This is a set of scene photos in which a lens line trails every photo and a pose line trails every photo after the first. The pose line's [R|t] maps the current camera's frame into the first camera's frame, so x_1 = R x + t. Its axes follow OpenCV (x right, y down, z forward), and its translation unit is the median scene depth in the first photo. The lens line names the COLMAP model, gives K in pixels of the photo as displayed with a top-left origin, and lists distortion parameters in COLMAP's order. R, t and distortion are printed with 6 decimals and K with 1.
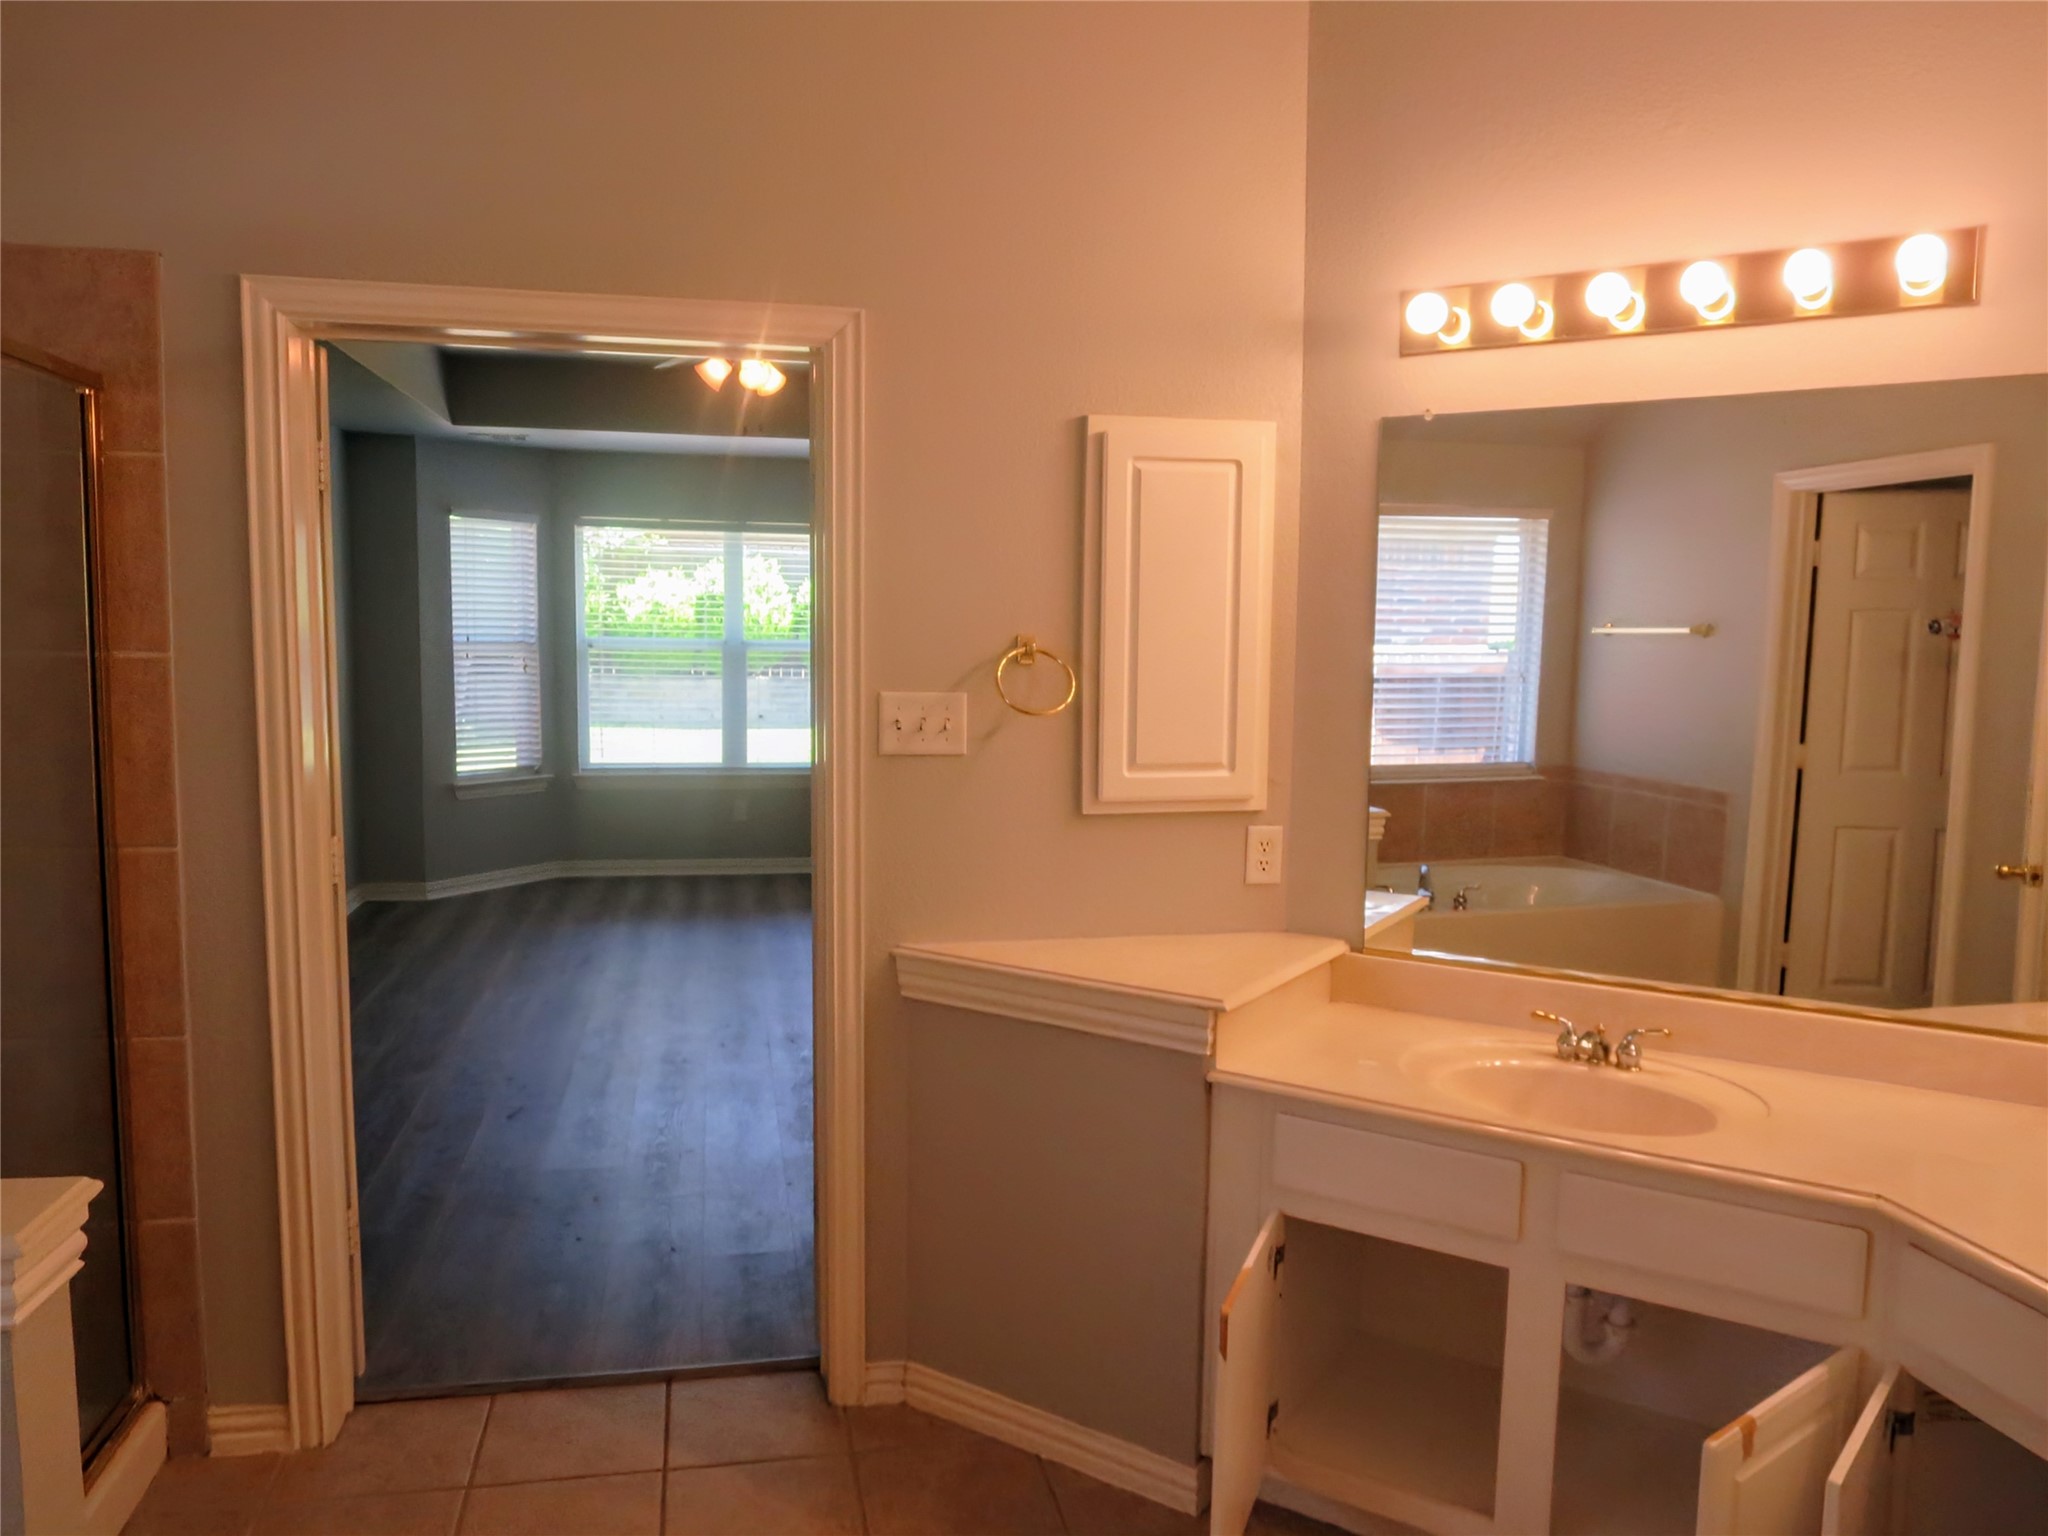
lens RADIAL K [[1426.7, 0, 1012.3], [0, 1426.7, 757.5], [0, 0, 1]] dist [-0.047881, 0.034186]
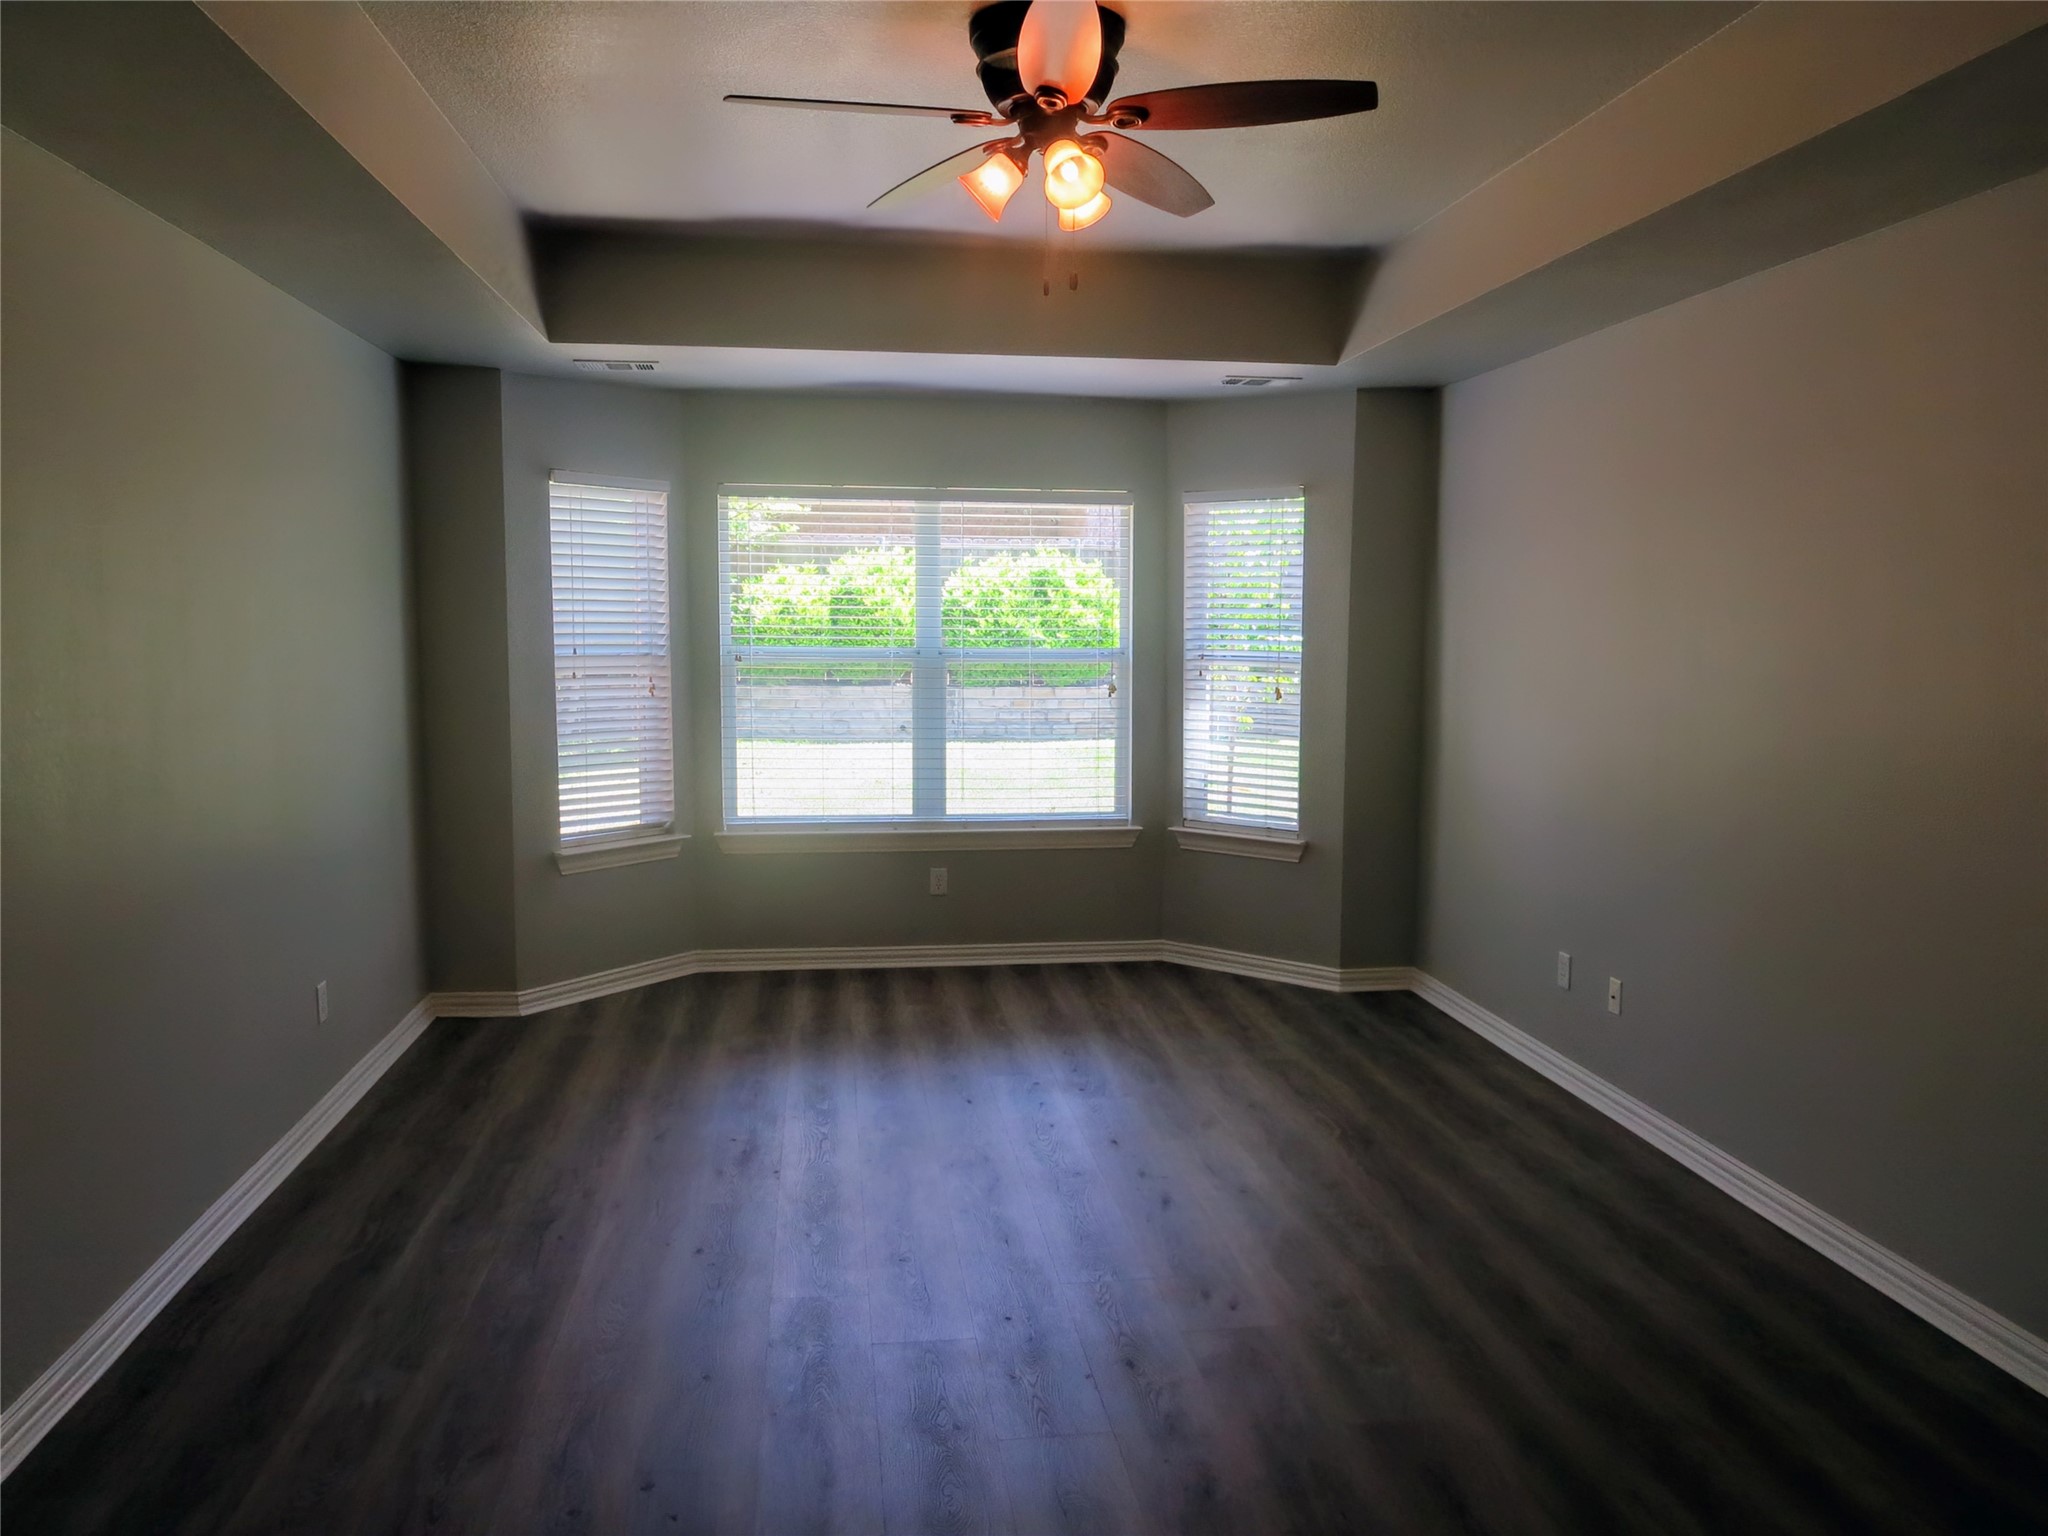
lens RADIAL K [[1535.5, 0, 1022.5], [0, 1535.5, 756.7], [0, 0, 1]] dist [0.048082, 0.001956]
pose [[0.996570, -0.005550, -0.082563, -0.086526], [0.005086, 0.999970, -0.005835, -0.023089], [0.082593, 0.005395, 0.996569, 0.221512]]
